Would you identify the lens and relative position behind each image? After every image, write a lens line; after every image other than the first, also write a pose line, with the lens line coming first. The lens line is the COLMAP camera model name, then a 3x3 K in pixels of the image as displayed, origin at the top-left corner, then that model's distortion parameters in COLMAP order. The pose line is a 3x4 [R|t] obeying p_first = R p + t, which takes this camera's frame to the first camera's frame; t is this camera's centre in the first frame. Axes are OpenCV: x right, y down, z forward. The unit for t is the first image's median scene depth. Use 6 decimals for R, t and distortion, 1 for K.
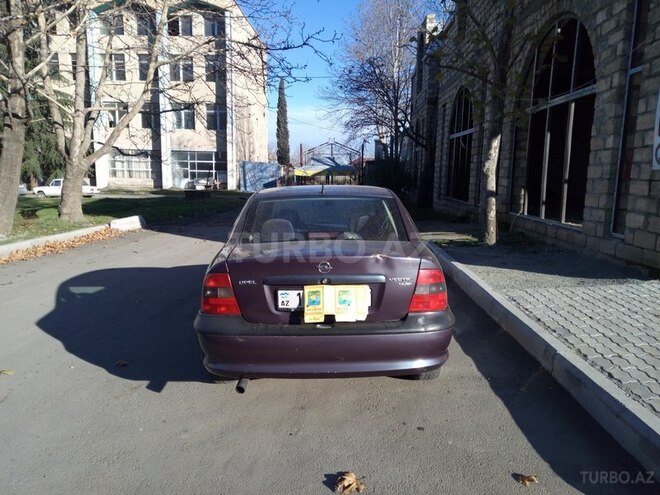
lens RADIAL K [[489.0, 0, 330.0], [0, 489.0, 247.5], [0, 0, 1]] dist [0.026650, -0.003138]
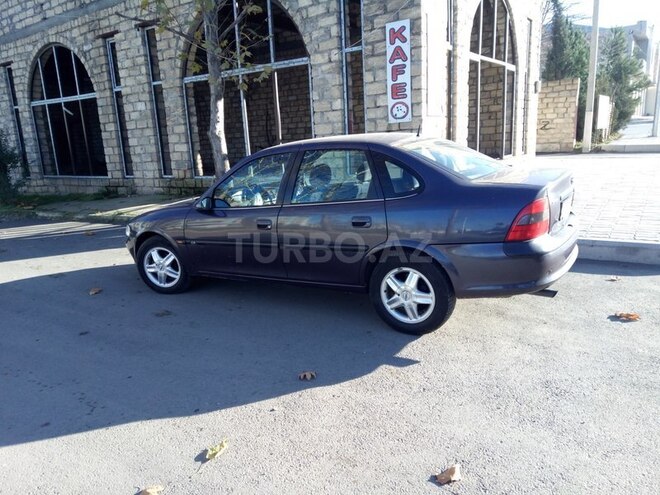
lens RADIAL K [[489.0, 0, 330.0], [0, 489.0, 247.5], [0, 0, 1]] dist [0.026650, -0.003138]
pose [[0.541958, -0.214254, 0.812635, -0.548464], [0.179681, 0.974138, 0.137003, -0.027547], [-0.820972, 0.071765, 0.566440, 0.306009]]
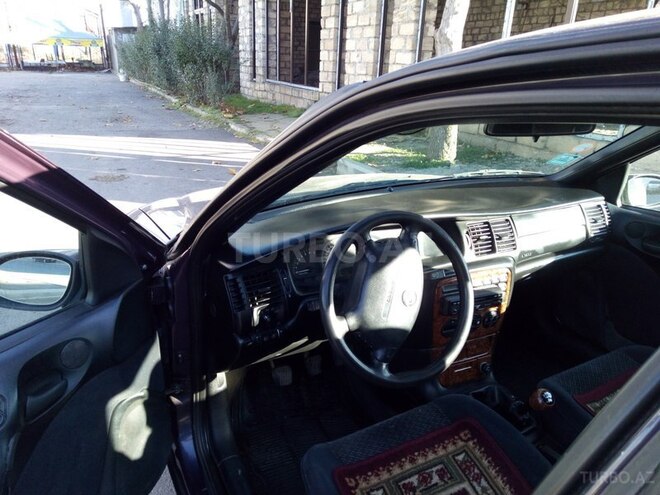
lens RADIAL K [[489.0, 0, 330.0], [0, 489.0, 247.5], [0, 0, 1]] dist [0.026650, -0.003138]
pose [[0.885558, -0.134669, 0.444579, -0.114958], [0.031472, 0.972250, 0.231818, -0.062312], [-0.463461, -0.191297, 0.865222, 0.648850]]
